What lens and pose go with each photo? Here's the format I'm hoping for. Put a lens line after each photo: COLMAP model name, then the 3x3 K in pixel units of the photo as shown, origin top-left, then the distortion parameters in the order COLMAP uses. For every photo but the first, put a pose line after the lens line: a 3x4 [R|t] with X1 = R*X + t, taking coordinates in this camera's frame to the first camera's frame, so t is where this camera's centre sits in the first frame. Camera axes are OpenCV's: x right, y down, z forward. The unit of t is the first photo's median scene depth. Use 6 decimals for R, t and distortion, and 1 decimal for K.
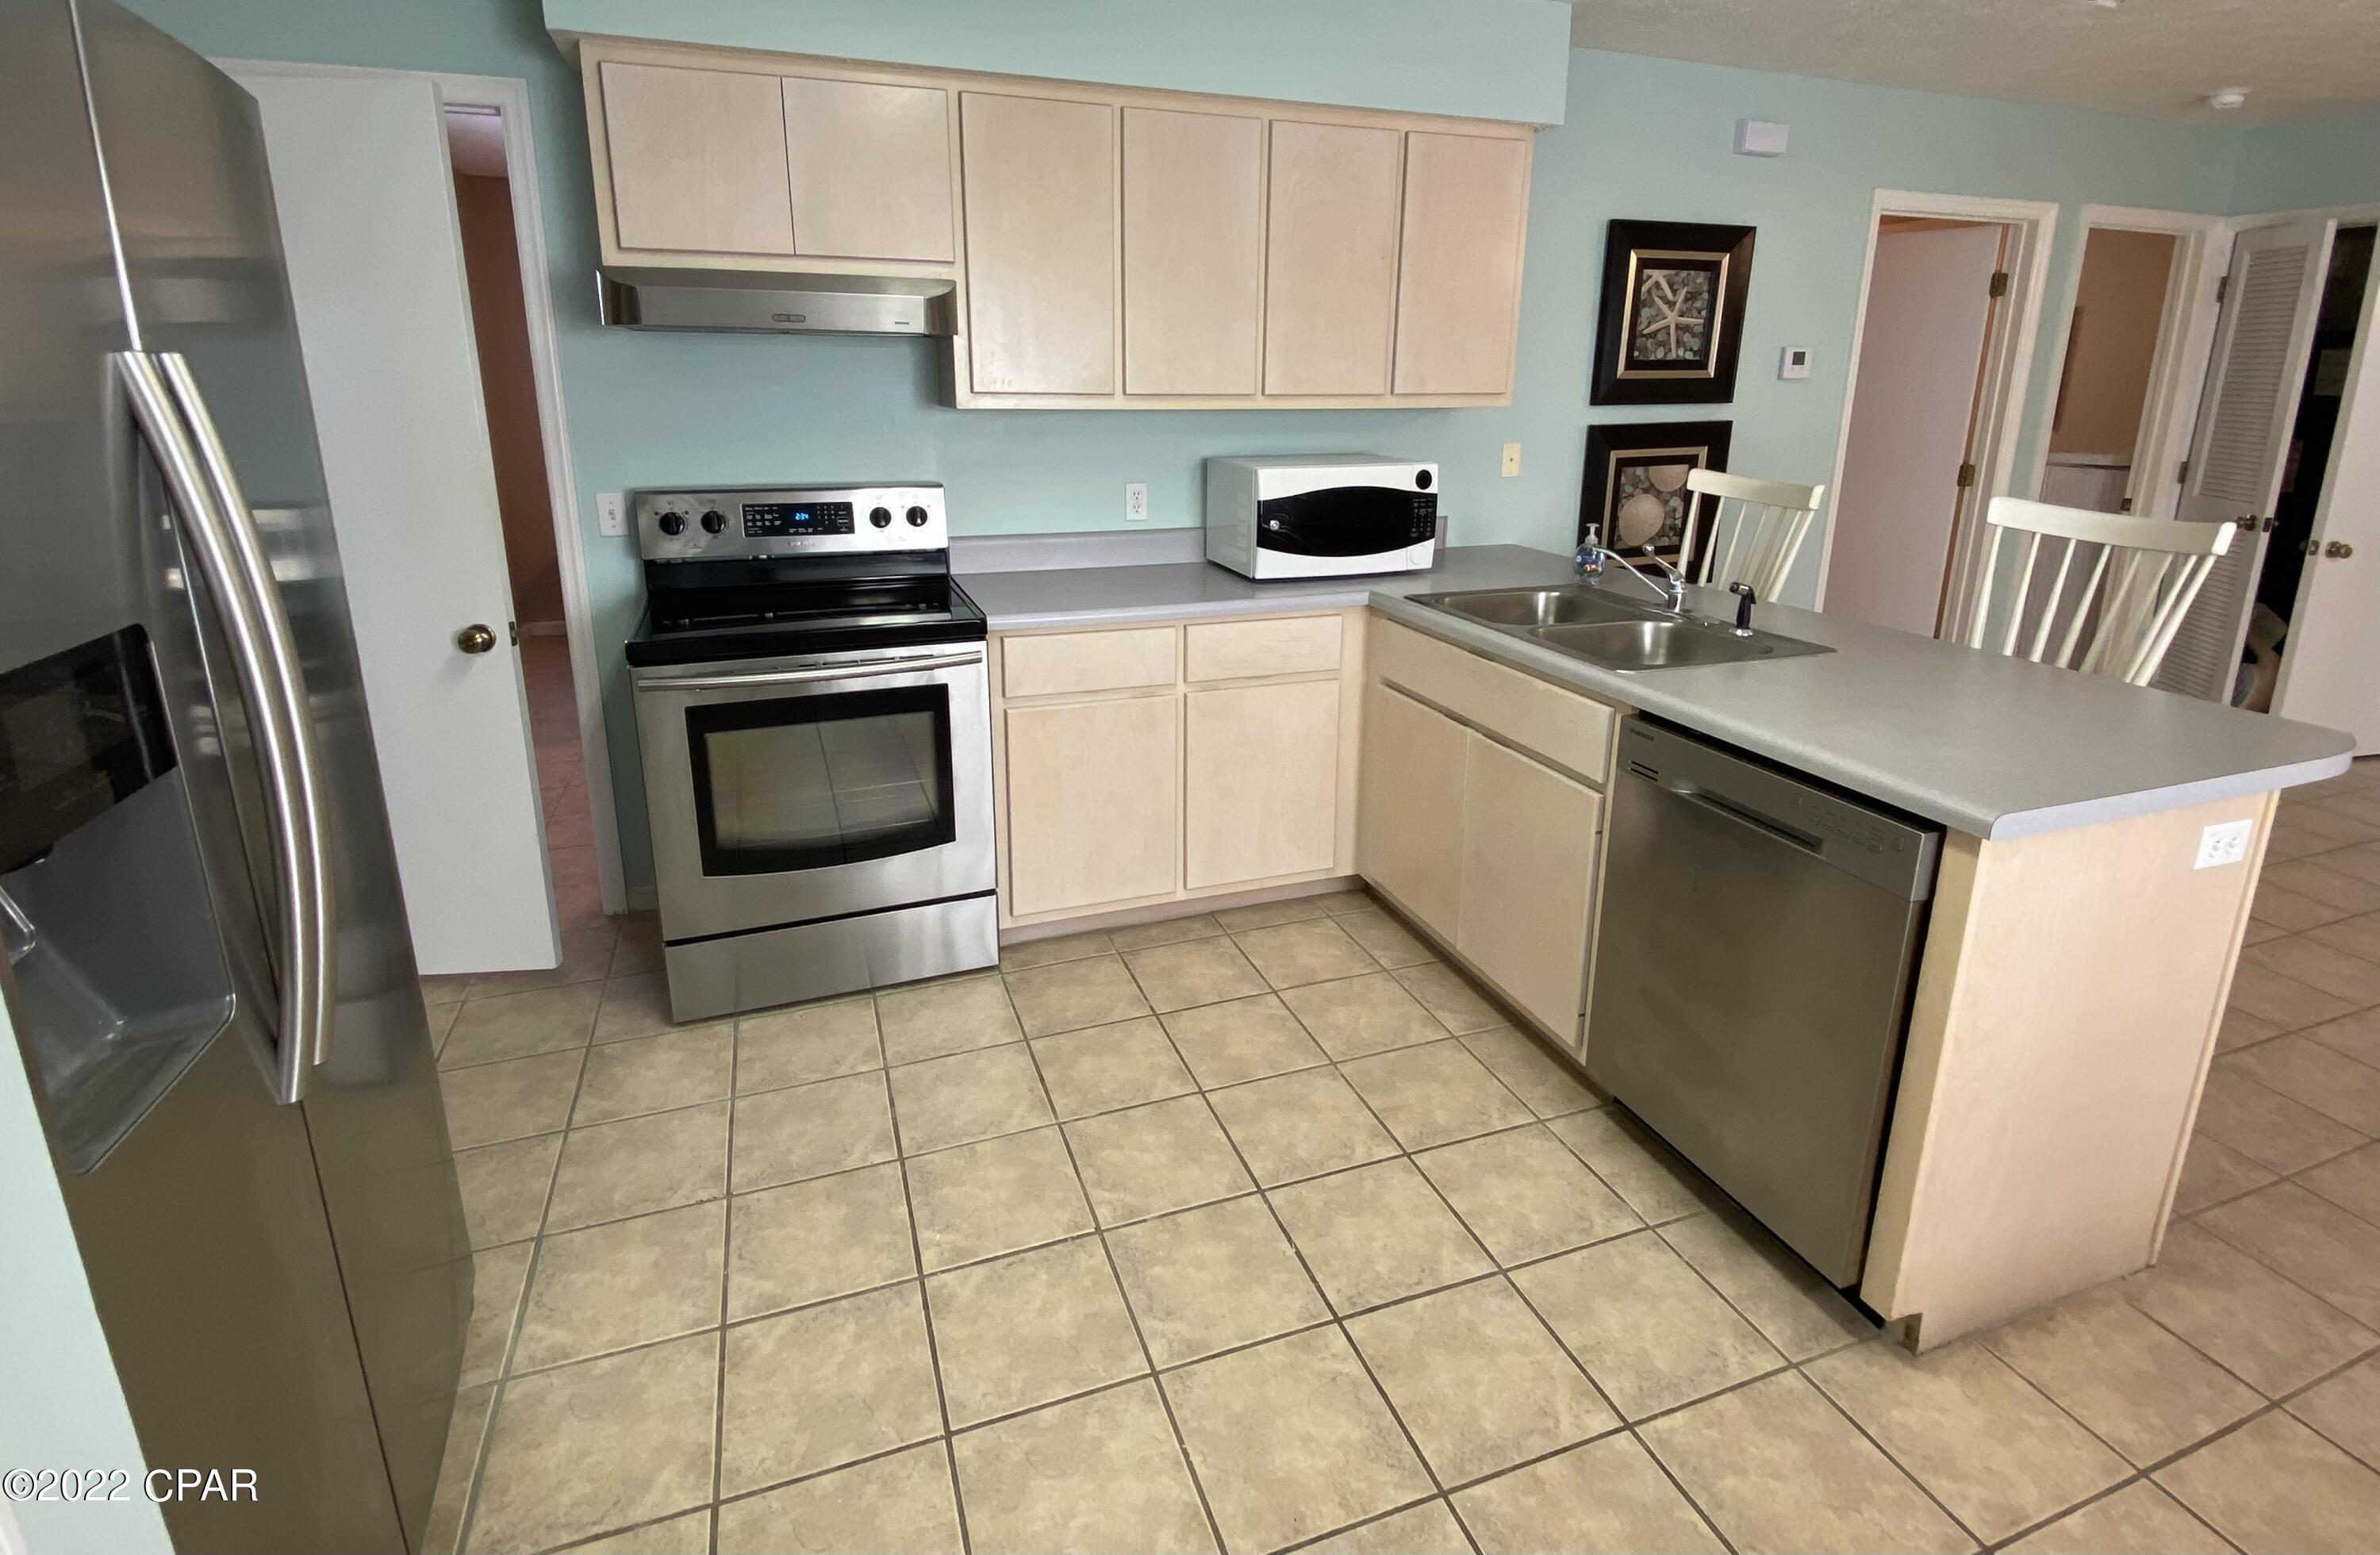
lens RADIAL K [[1132.4, 0, 1194.0], [0, 1132.4, 673.9], [0, 0, 1]] dist [-0.000643, -0.000065]
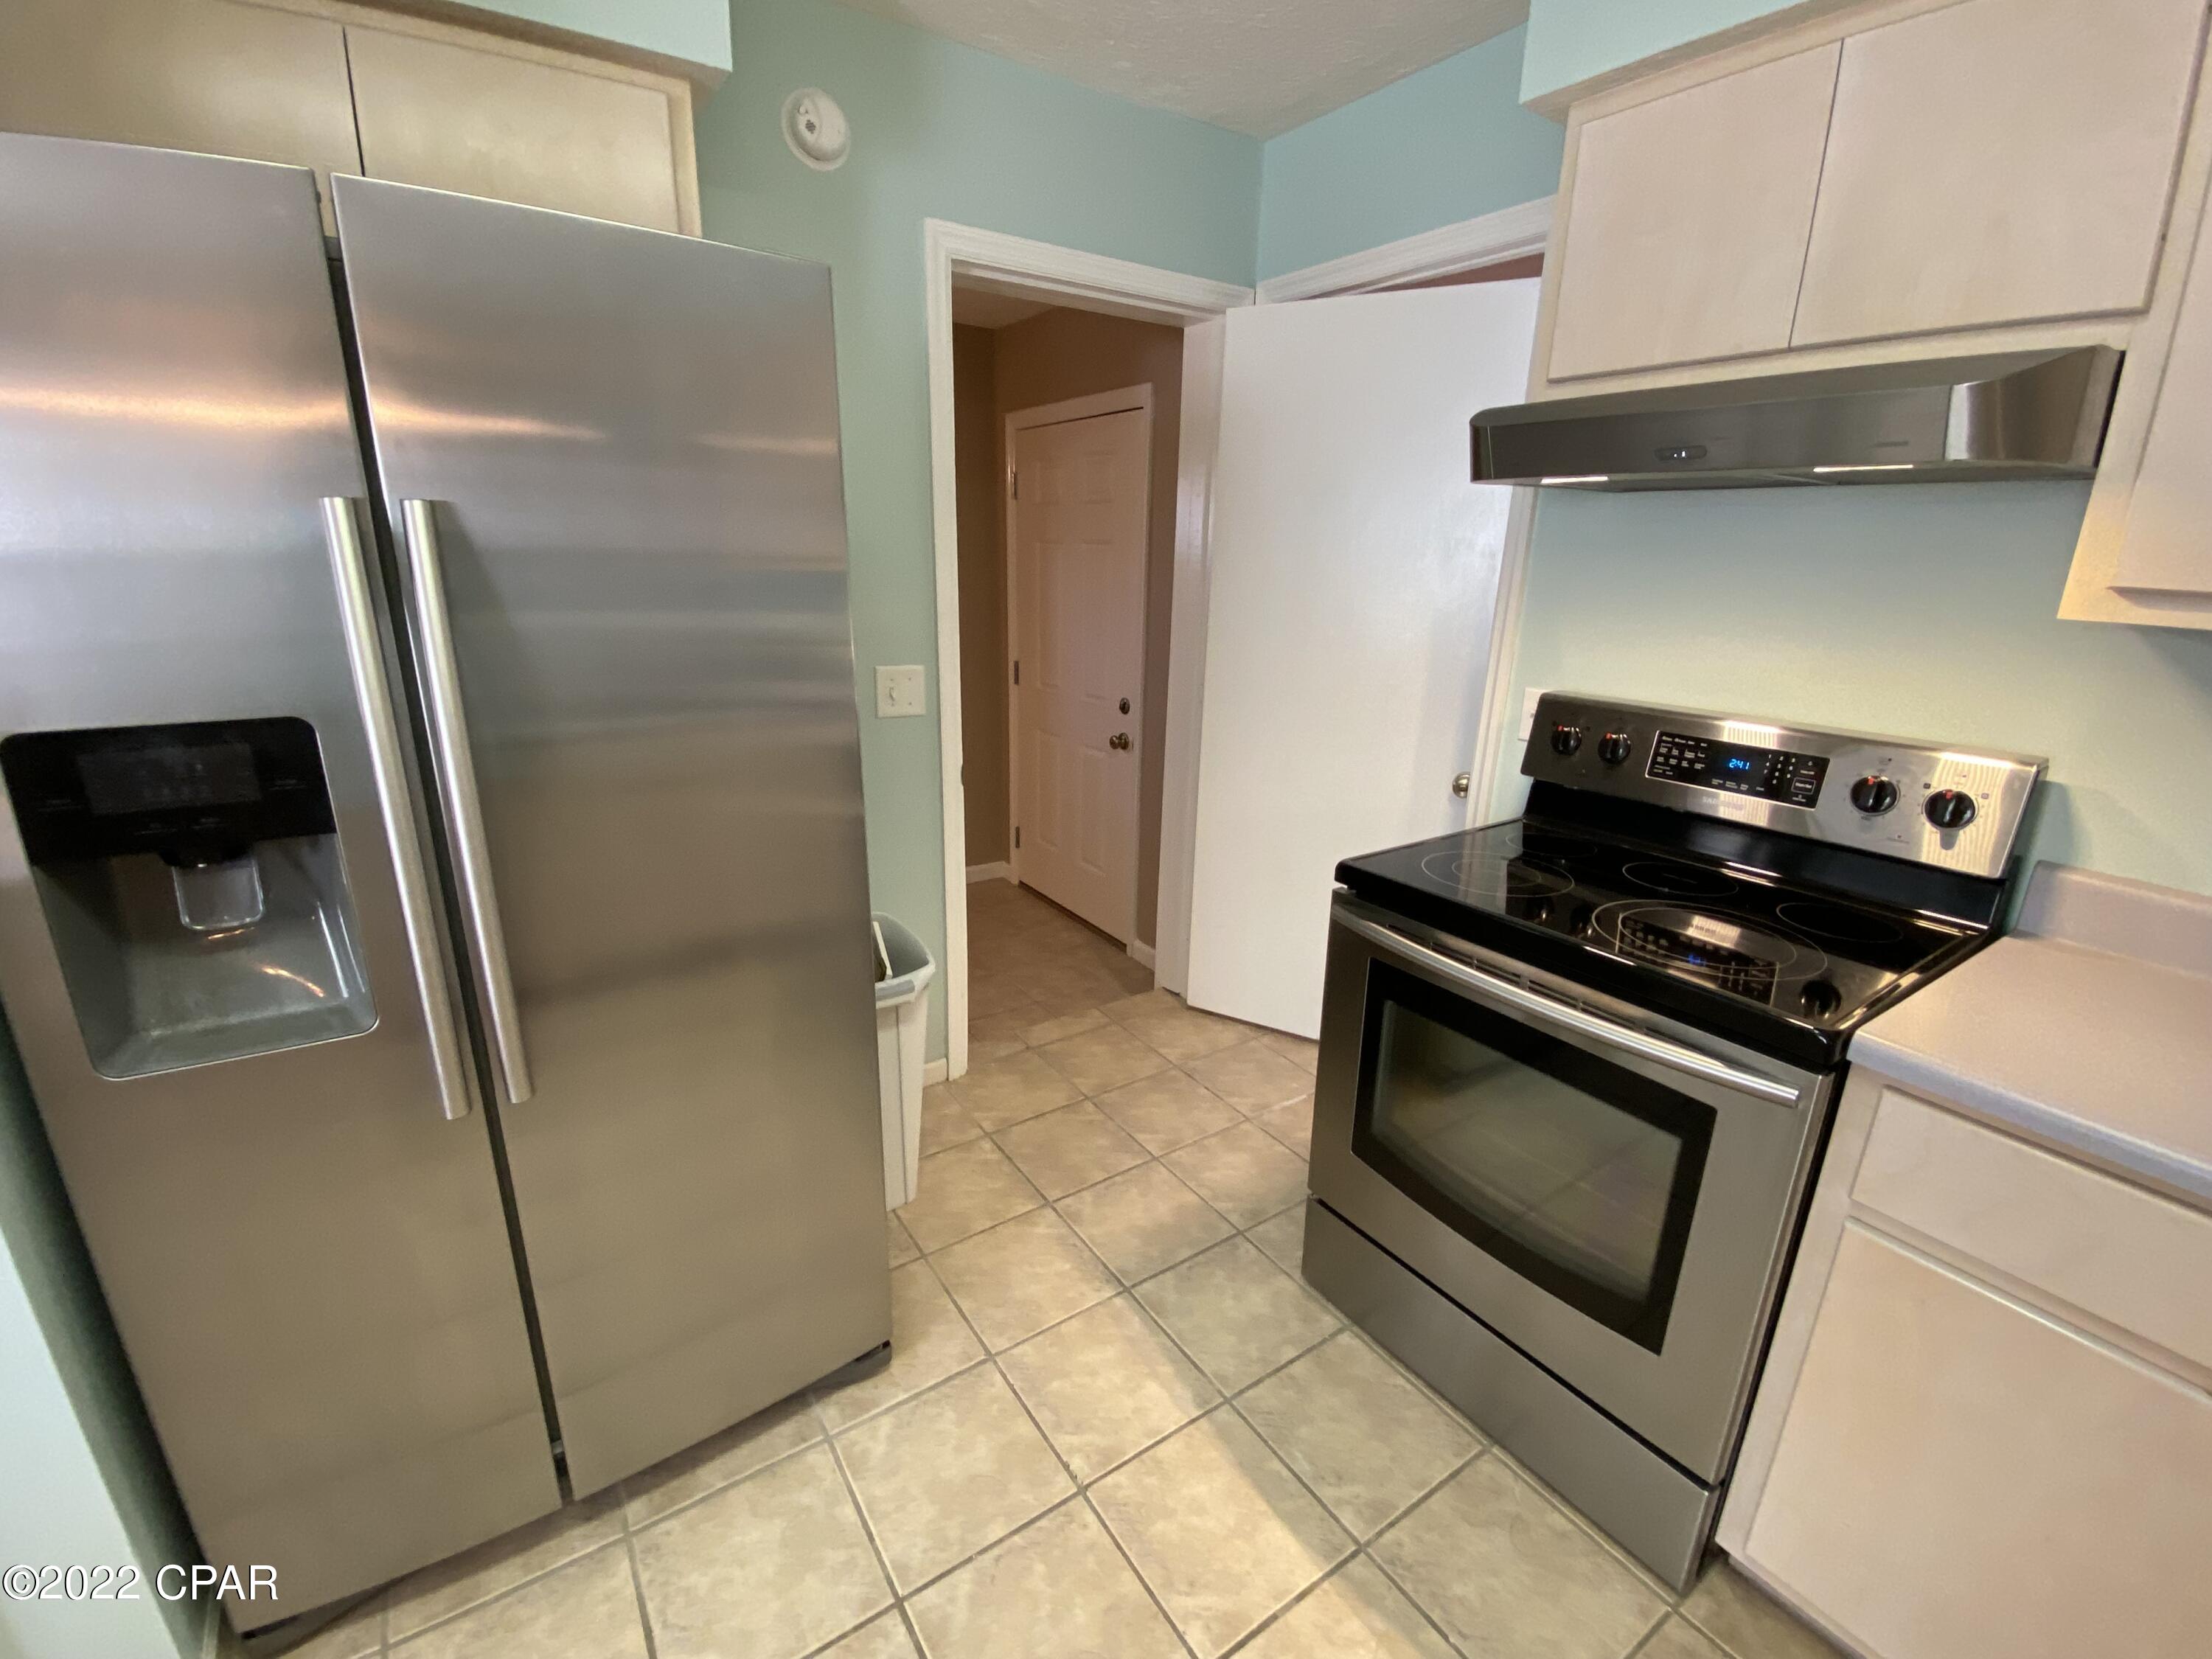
lens RADIAL K [[948.9, 0, 1097.8], [0, 948.9, 827.3], [0, 0, 1]] dist [0.022530, -0.021711]
pose [[0.229811, 0.271742, -0.934528, 0.118132], [-0.263089, 0.941824, 0.209167, -0.148444], [0.937001, 0.197795, 0.287934, 0.600760]]
